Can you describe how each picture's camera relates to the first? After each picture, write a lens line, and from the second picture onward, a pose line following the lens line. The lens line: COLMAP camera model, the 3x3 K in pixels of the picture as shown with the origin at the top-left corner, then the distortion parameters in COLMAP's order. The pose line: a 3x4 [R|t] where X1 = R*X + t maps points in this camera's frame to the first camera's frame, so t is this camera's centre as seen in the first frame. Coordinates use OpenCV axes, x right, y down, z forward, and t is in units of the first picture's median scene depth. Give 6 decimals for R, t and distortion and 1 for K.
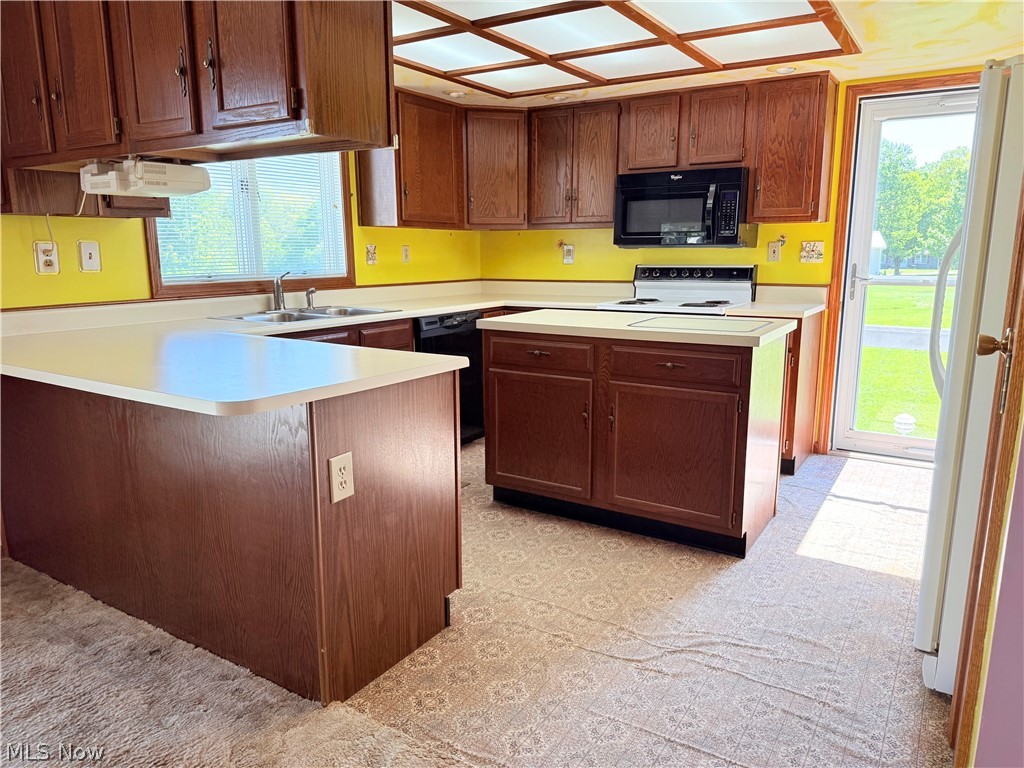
lens RADIAL K [[731.1, 0, 514.4], [0, 731.1, 383.8], [0, 0, 1]] dist [0.013201, -0.004981]
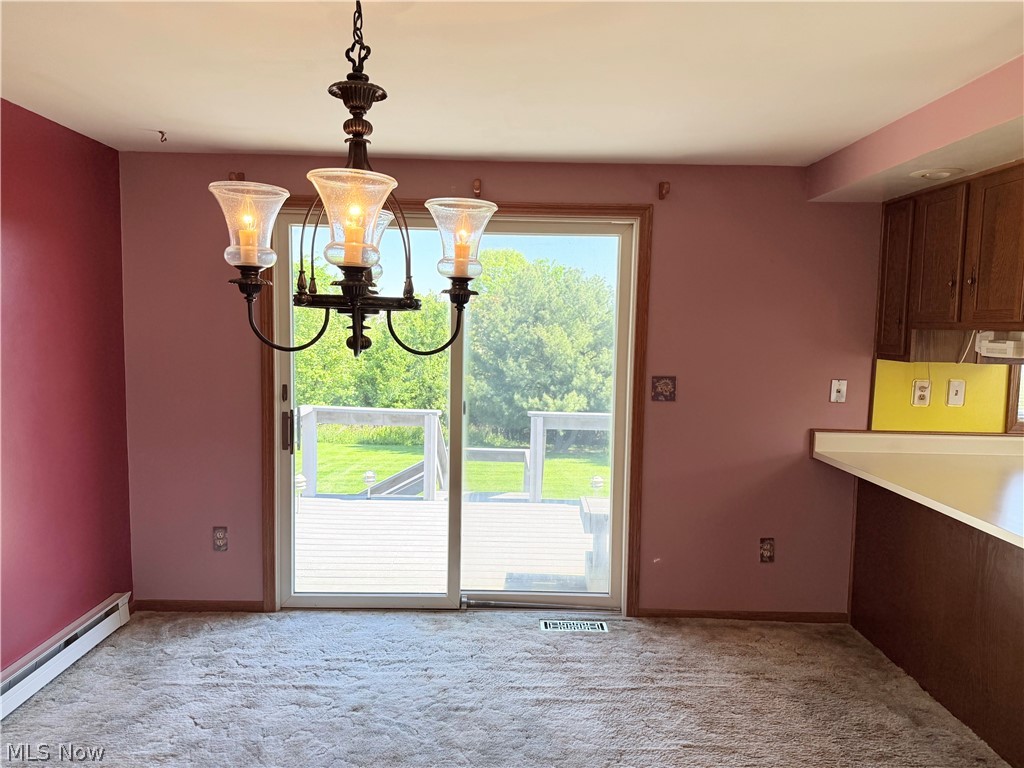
lens RADIAL K [[731.1, 0, 513.7], [0, 731.1, 385.9], [0, 0, 1]] dist [0.013201, -0.004981]
pose [[0.545974, 0.080336, -0.833942, 0.010896], [-0.178546, 0.983683, -0.022132, -0.040127], [0.818556, 0.160980, 0.551409, -0.261347]]
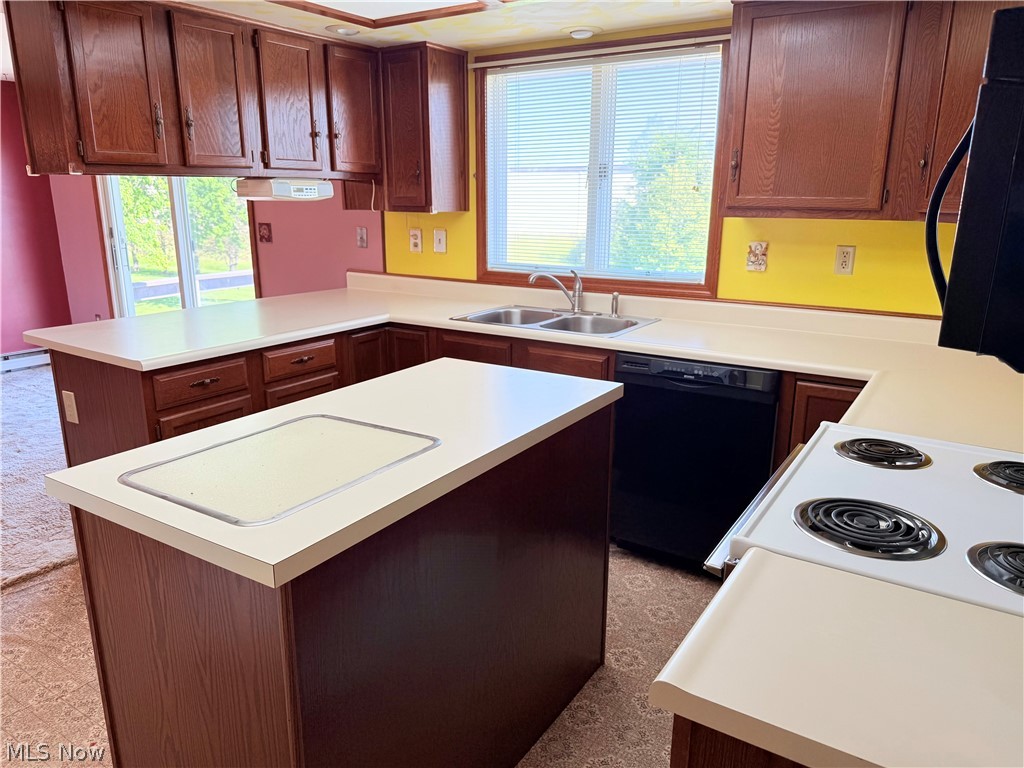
lens RADIAL K [[731.1, 0, 512.9], [0, 731.1, 386.0], [0, 0, 1]] dist [0.013201, -0.004981]
pose [[-0.002160, 0.254605, -0.967043, 0.865026], [-0.198699, 0.947653, 0.249944, -0.333558], [0.980058, 0.192690, 0.048543, 1.327106]]
